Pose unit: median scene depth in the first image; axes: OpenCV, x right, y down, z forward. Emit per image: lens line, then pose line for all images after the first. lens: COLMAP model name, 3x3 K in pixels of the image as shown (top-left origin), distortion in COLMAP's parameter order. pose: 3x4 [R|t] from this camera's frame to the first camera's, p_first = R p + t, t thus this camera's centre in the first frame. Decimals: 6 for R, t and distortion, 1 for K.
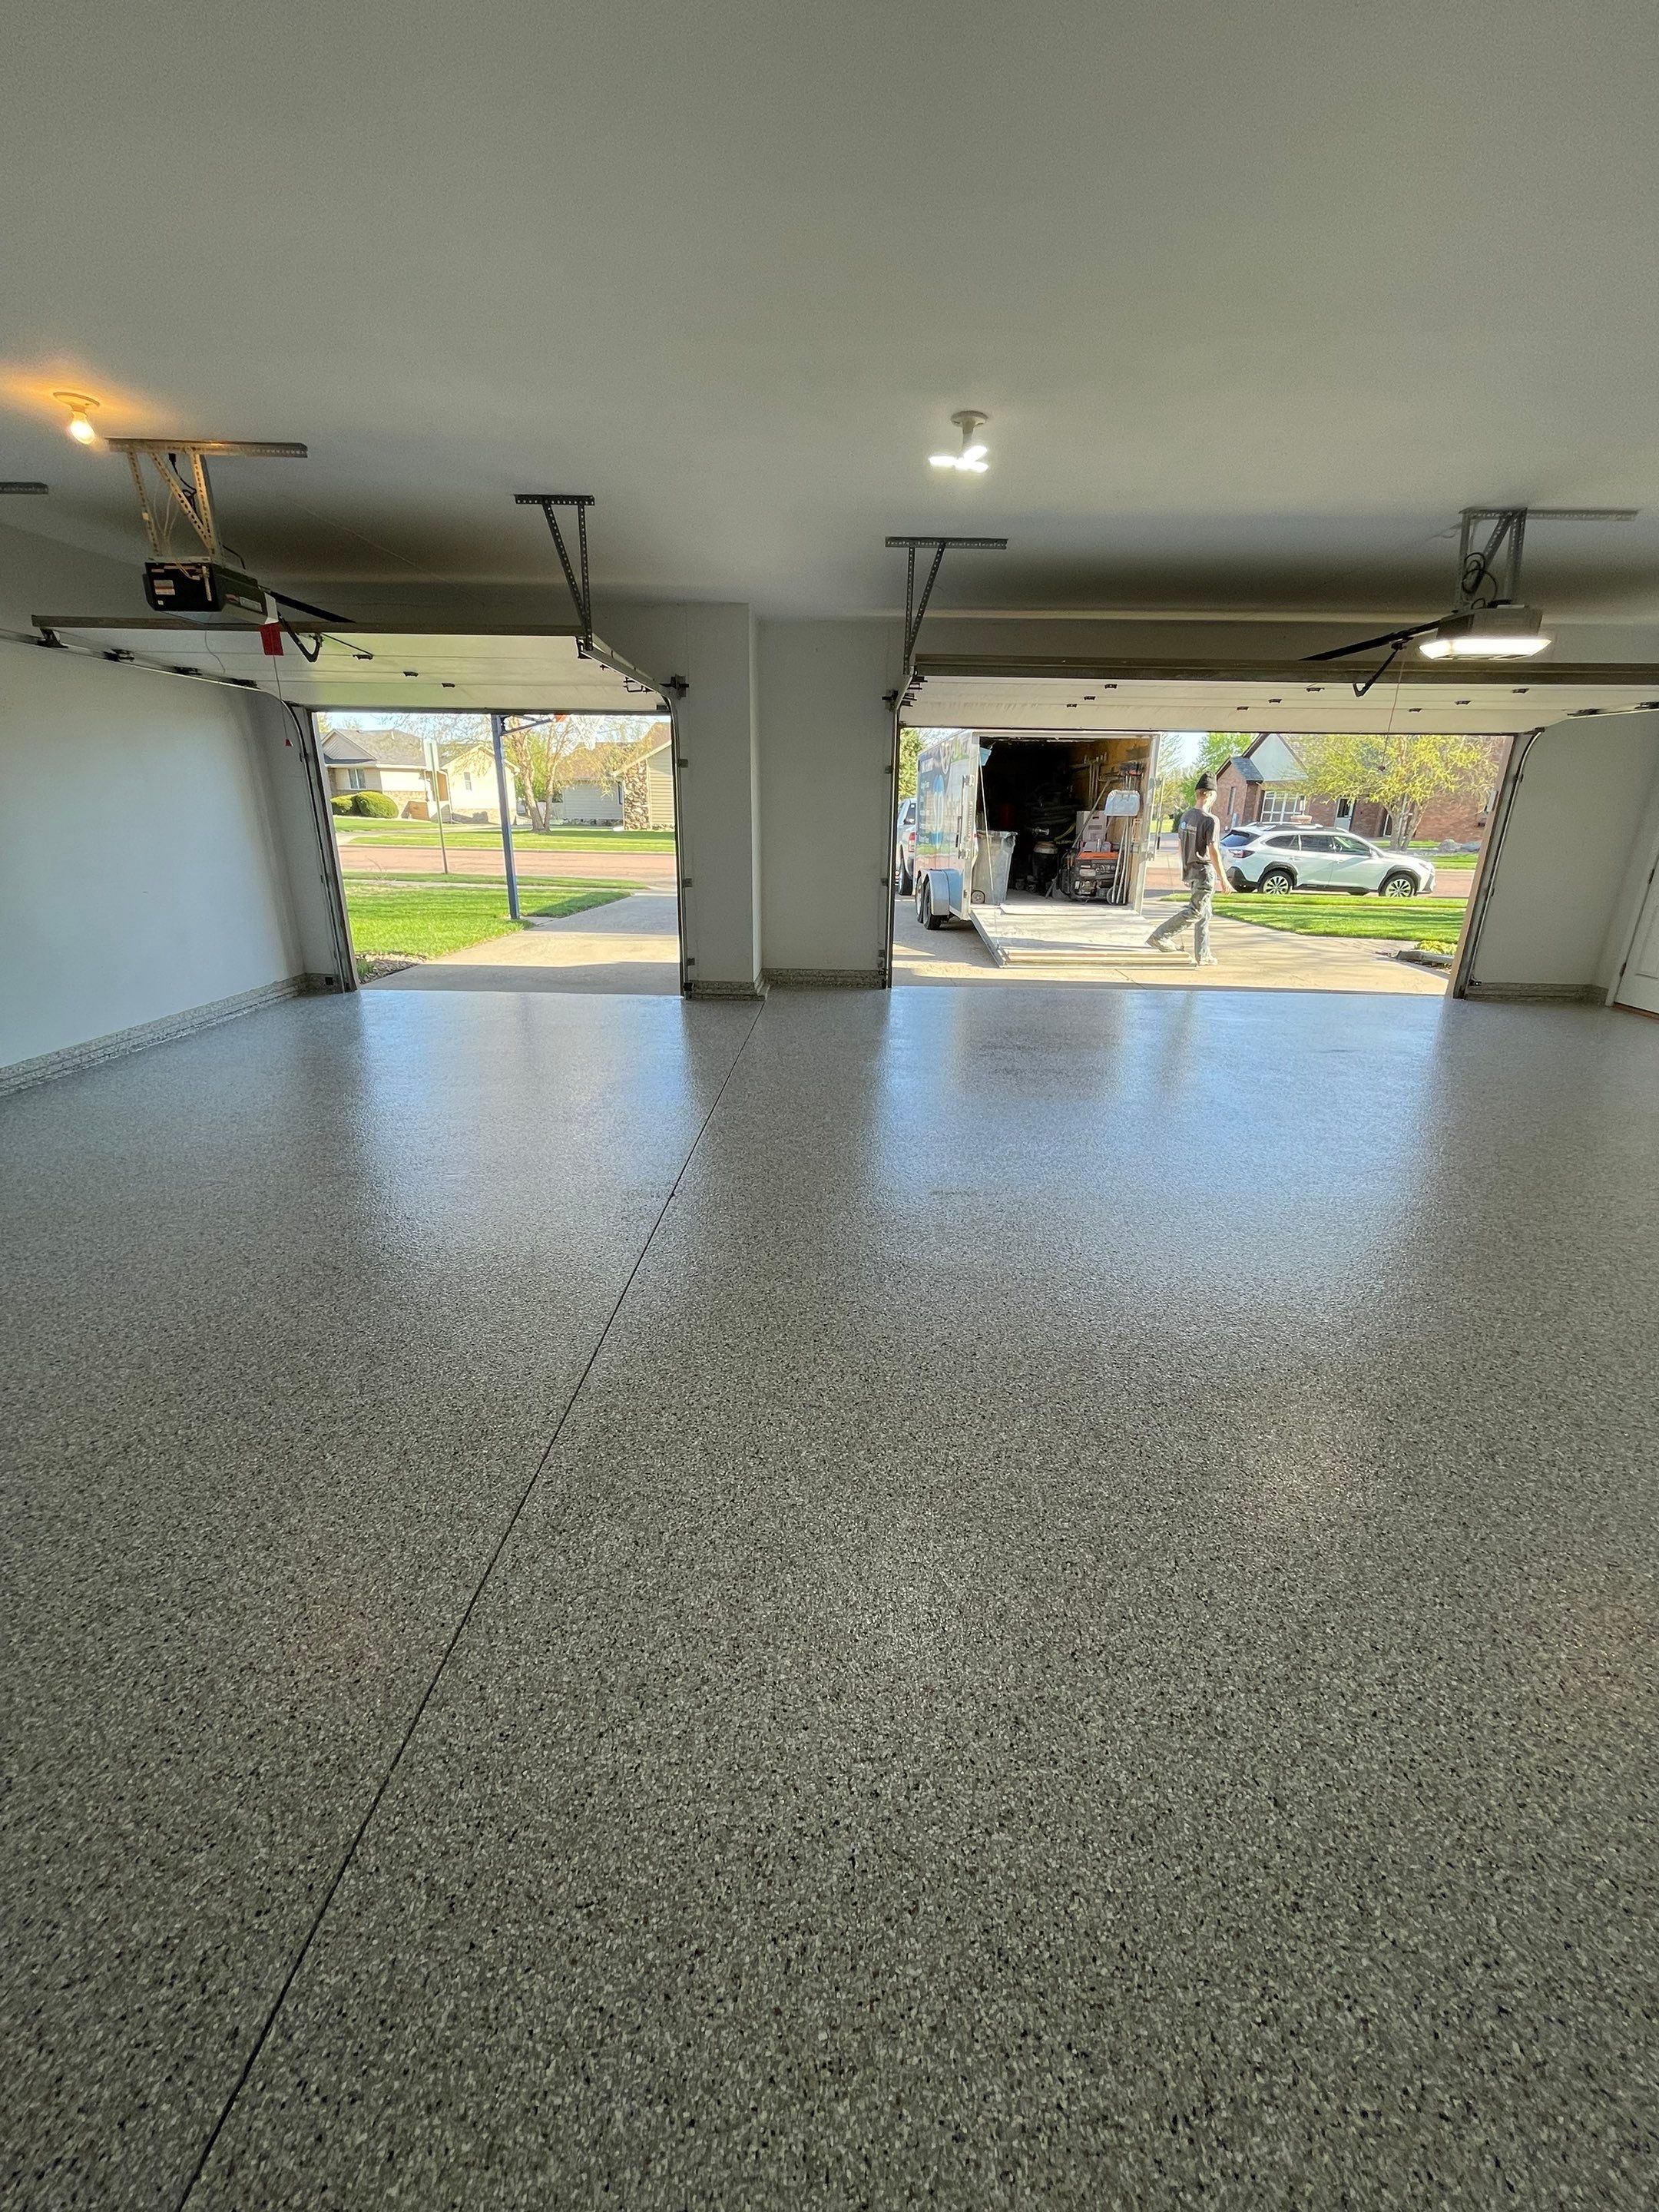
lens RADIAL K [[888.3, 0, 828.3], [0, 888.3, 1105.3], [0, 0, 1]] dist [-0.003915, -0.000030]
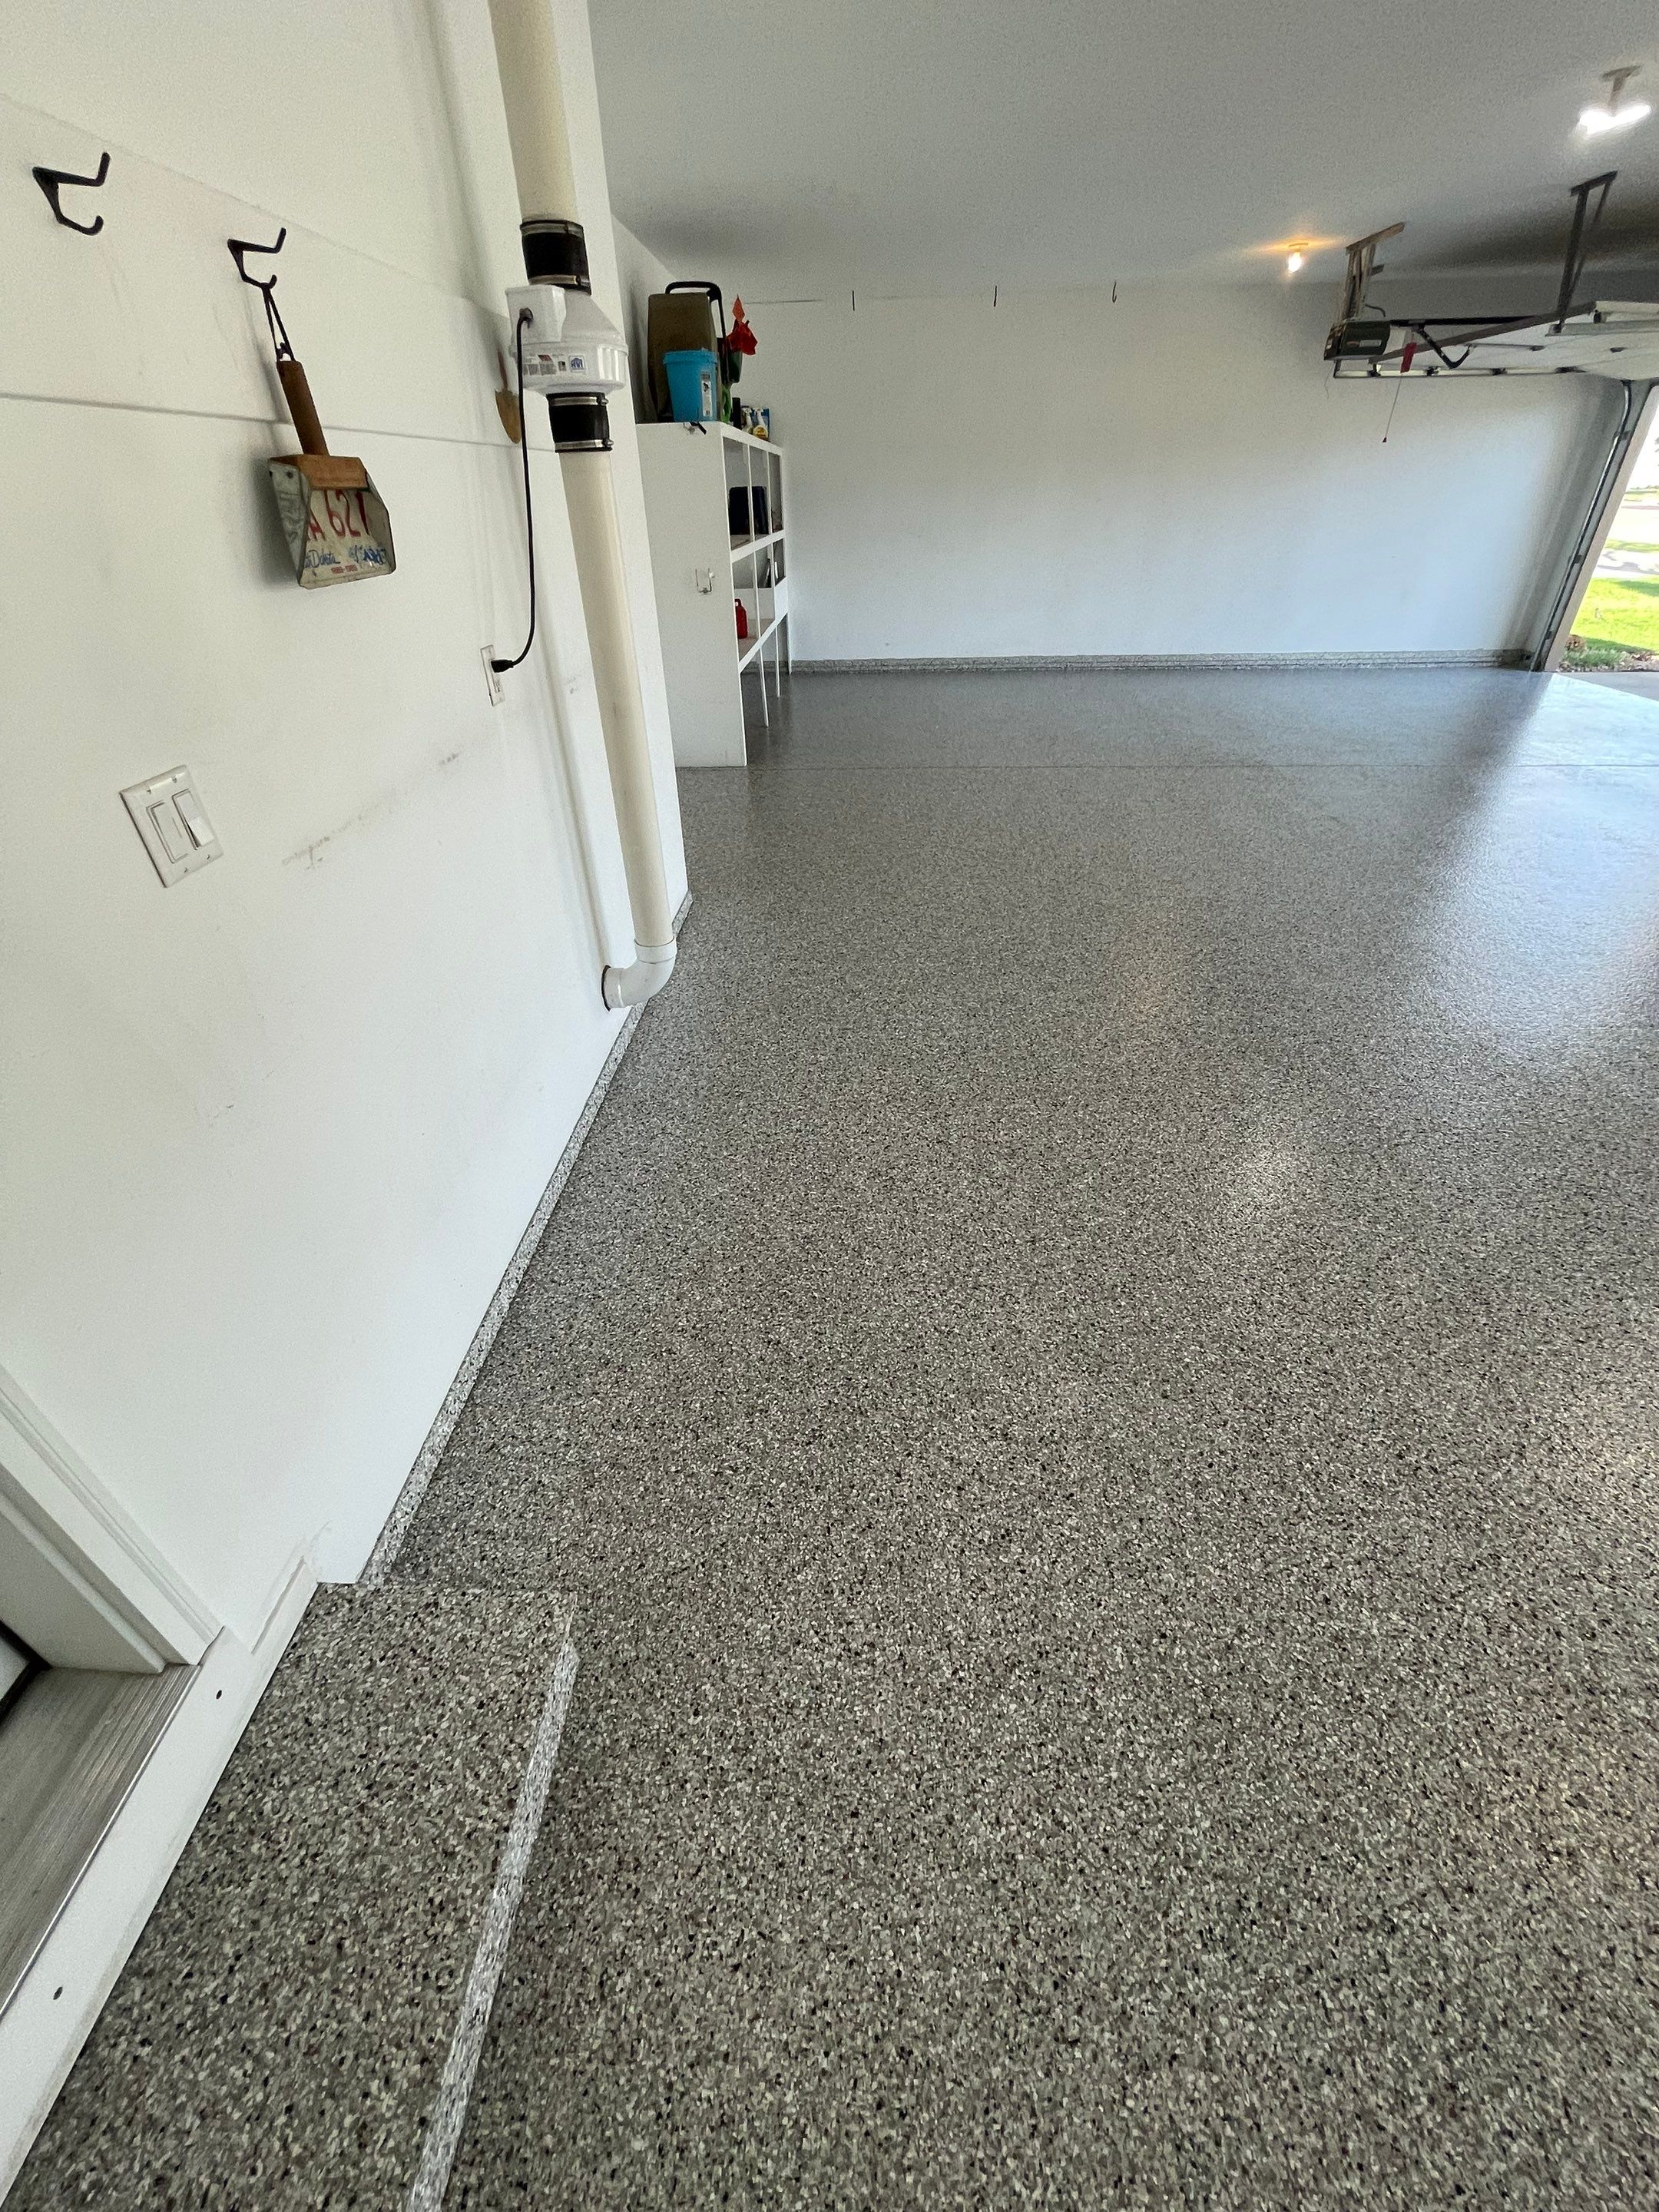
lens RADIAL K [[888.3, 0, 829.9], [0, 888.3, 1106.6], [0, 0, 1]] dist [-0.003915, -0.000030]
pose [[-0.015313, 0.559510, -0.828682, 1.232453], [-0.302931, 0.787231, 0.537121, -0.038962], [0.952889, 0.259259, 0.157438, 0.154764]]
